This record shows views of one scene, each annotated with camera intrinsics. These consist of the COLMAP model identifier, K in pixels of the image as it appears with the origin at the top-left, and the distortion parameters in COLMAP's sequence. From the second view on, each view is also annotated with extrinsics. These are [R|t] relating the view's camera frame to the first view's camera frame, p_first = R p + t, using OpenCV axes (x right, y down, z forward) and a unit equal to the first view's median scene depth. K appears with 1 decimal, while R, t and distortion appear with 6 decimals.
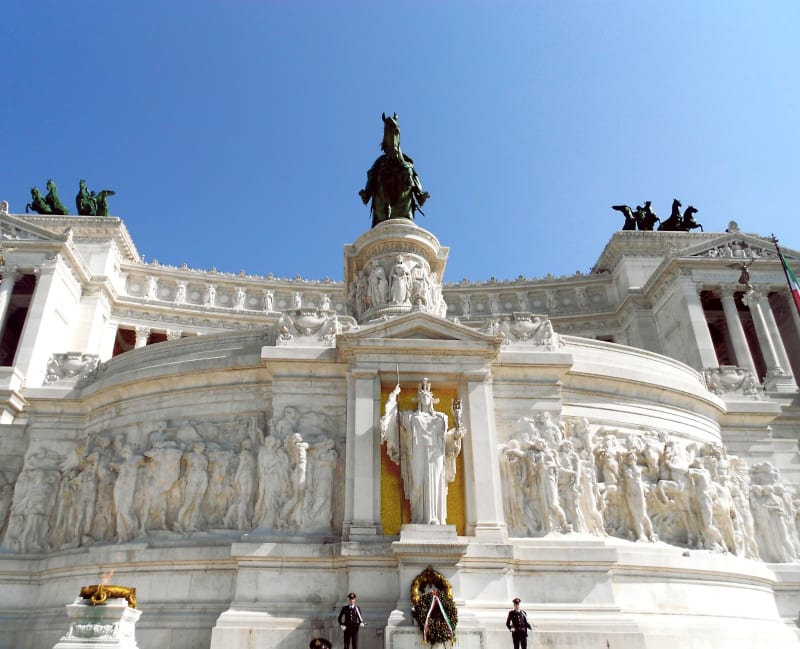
lens RADIAL K [[627.2, 0, 355.9], [0, 627.2, 353.8], [0, 0, 1]] dist [0.002817, 0.002721]
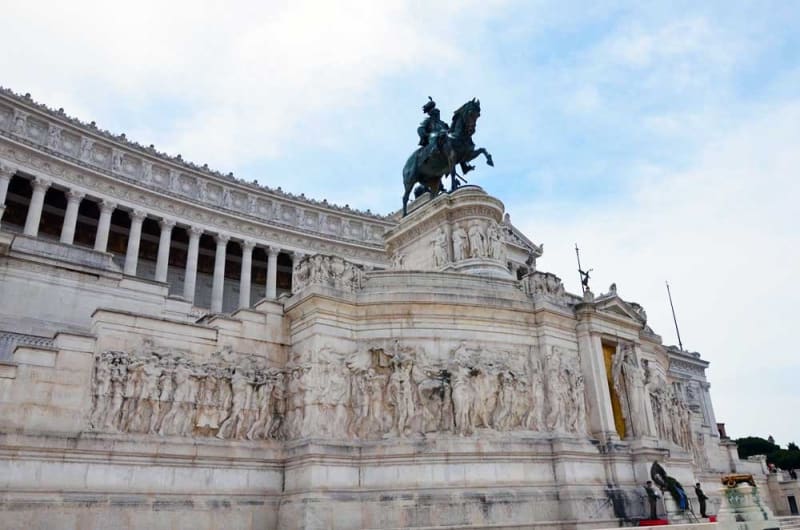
lens RADIAL K [[611.1, 0, 398.3], [0, 611.1, 253.9], [0, 0, 1]] dist [-0.003126, -0.001517]
pose [[0.791552, 0.215515, 0.571838, -1.247488], [-0.220499, 0.973437, -0.061651, 0.045659], [-0.569935, -0.077290, 0.818047, 0.093614]]
